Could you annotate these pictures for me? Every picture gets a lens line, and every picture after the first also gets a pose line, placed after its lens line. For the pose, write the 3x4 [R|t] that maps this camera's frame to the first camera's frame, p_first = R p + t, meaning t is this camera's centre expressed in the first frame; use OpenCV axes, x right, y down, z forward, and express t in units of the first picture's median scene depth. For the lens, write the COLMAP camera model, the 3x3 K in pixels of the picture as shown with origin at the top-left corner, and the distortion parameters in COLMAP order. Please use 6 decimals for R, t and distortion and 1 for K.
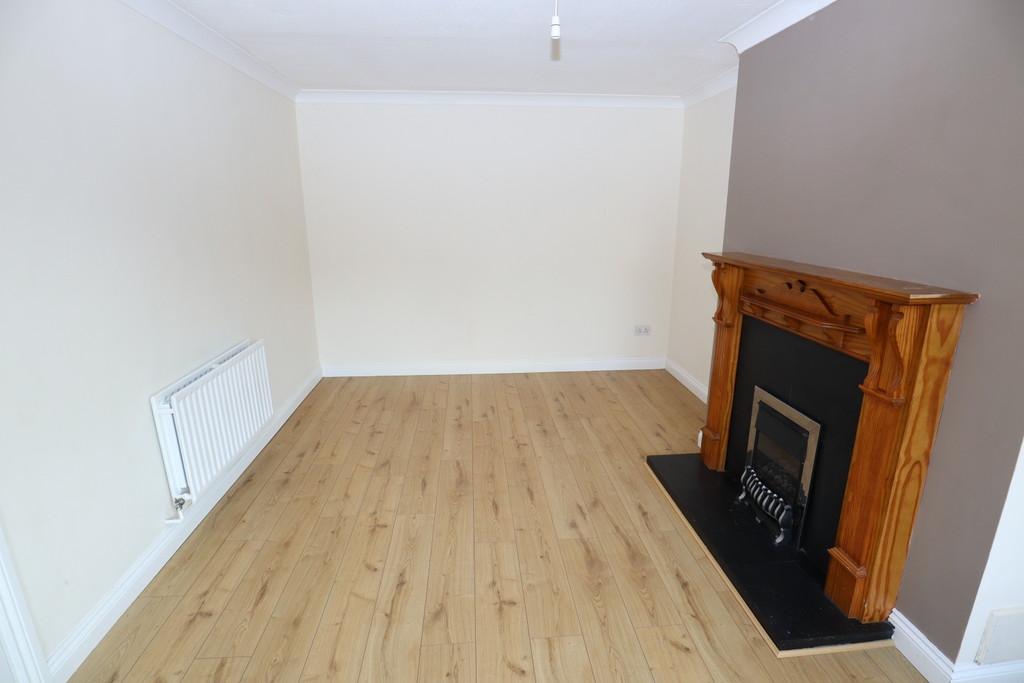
lens RADIAL K [[517.7, 0, 512.1], [0, 517.7, 345.5], [0, 0, 1]] dist [-0.051558, 0.018240]
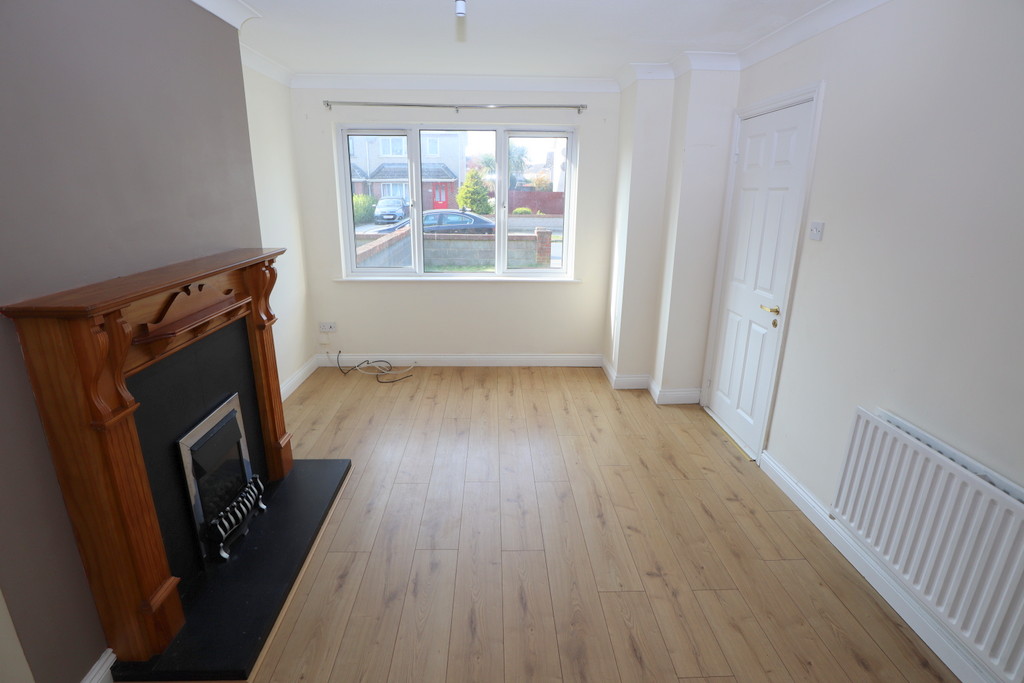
lens RADIAL K [[517.7, 0, 512.1], [0, 517.7, 345.5], [0, 0, 1]] dist [-0.051558, 0.018240]
pose [[-0.998910, -0.025197, 0.039304, -0.039718], [-0.000590, 0.848602, 0.529031, -0.440179], [-0.046683, 0.528431, -0.847692, 1.550398]]
